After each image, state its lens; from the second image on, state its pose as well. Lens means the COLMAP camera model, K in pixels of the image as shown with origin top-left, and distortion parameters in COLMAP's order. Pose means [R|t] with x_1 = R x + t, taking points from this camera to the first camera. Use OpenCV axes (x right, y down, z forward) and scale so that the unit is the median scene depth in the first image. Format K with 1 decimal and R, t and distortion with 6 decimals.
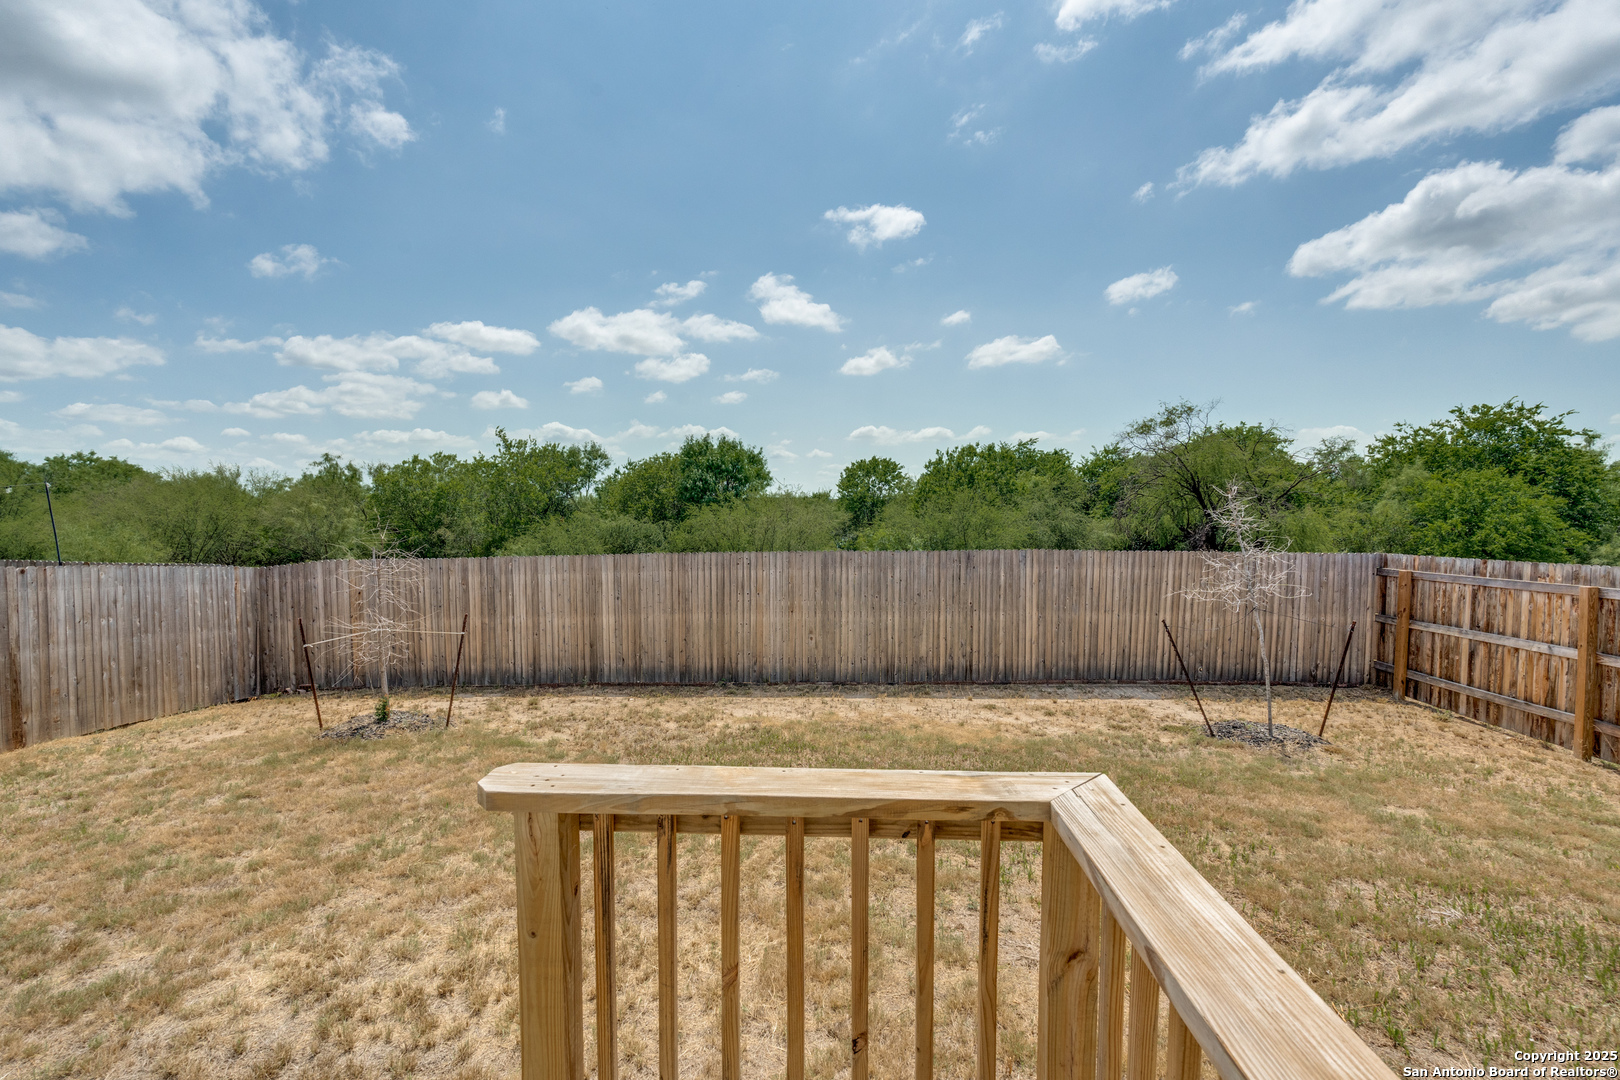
lens RADIAL K [[717.9, 0, 815.1], [0, 717.9, 554.8], [0, 0, 1]] dist [-0.002594, 0.000709]
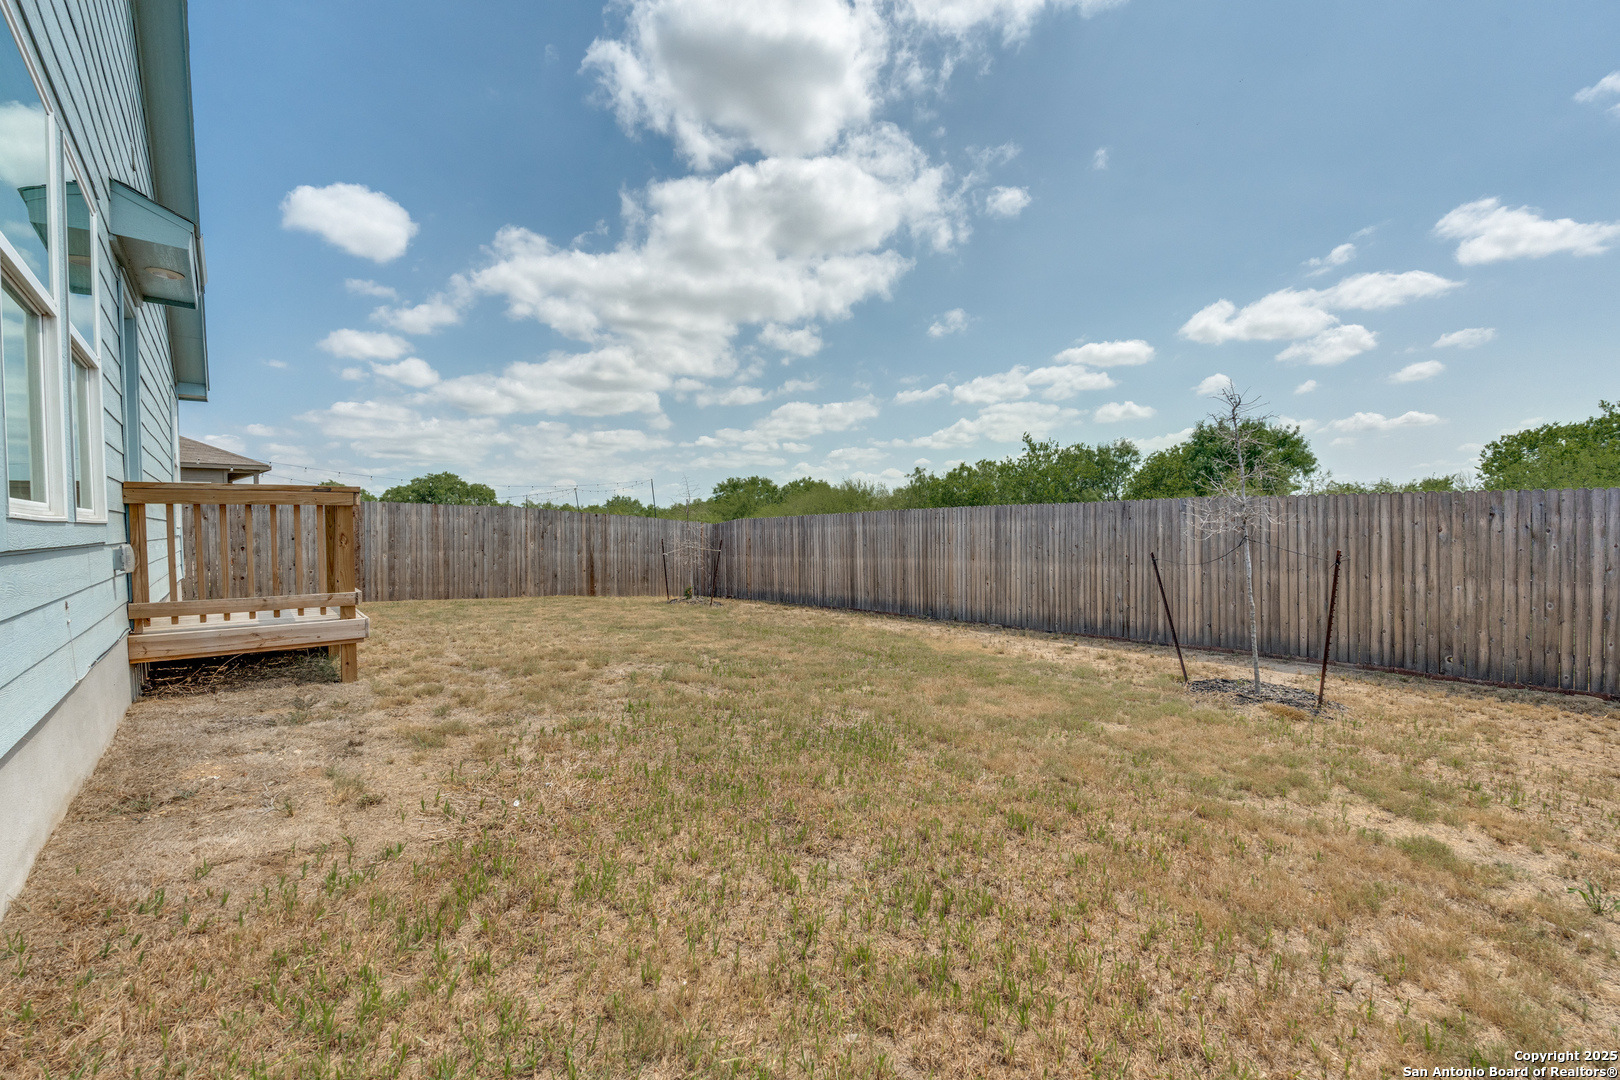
lens RADIAL K [[717.9, 0, 825.8], [0, 717.9, 526.0], [0, 0, 1]] dist [-0.002594, 0.000709]
pose [[0.659188, -0.005814, -0.751955, 0.190912], [-0.036711, 0.998529, -0.039903, 0.022976], [0.751081, 0.053909, 0.658005, 0.020528]]
